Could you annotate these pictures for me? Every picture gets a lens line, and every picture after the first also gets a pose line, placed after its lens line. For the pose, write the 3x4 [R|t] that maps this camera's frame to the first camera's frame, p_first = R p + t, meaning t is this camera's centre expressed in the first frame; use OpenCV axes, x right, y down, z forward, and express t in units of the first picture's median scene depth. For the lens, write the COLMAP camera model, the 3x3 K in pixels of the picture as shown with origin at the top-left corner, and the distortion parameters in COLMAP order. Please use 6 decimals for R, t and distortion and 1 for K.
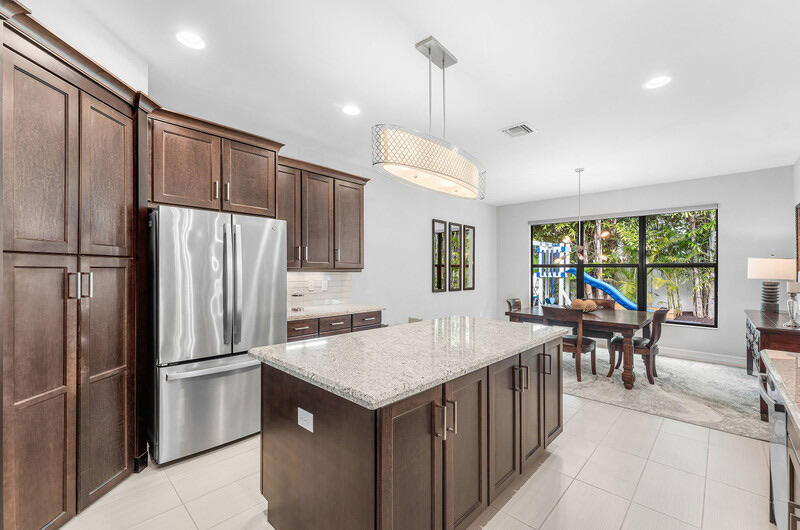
lens RADIAL K [[332.1, 0, 400.6], [0, 332.1, 270.6], [0, 0, 1]] dist [-0.001696, 0.000531]
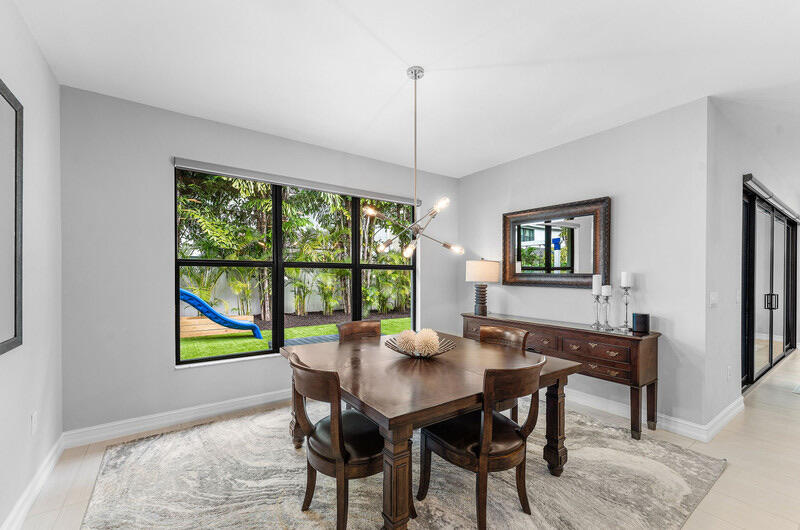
lens RADIAL K [[332.1, 0, 386.3], [0, 332.1, 276.5], [0, 0, 1]] dist [-0.001696, 0.000531]
pose [[0.209619, -0.010282, 0.977729, 0.033182], [-0.001820, 0.999939, 0.010906, -0.000970], [-0.977781, -0.004065, 0.209587, 0.778265]]
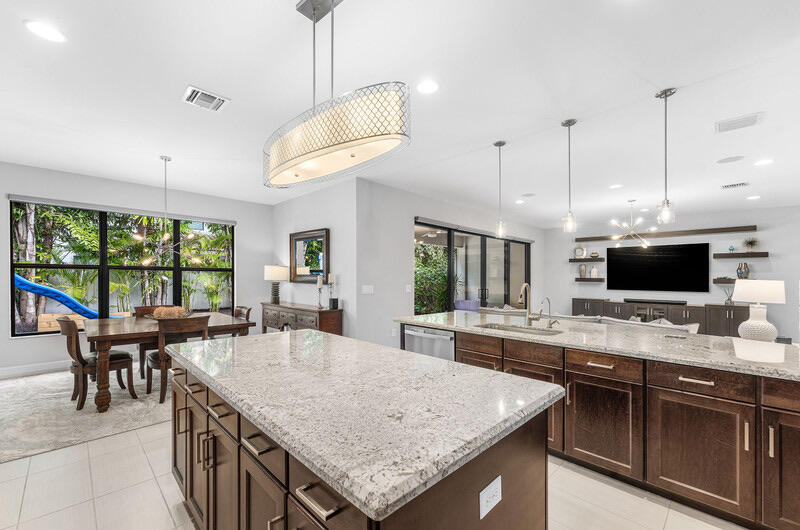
lens RADIAL K [[332.1, 0, 391.6], [0, 332.1, 277.8], [0, 0, 1]] dist [-0.001696, 0.000531]
pose [[0.025465, -0.008962, 0.999636, -0.262591], [-0.007609, 0.999929, 0.009158, -0.002650], [-0.999647, -0.007839, 0.025395, 0.319203]]
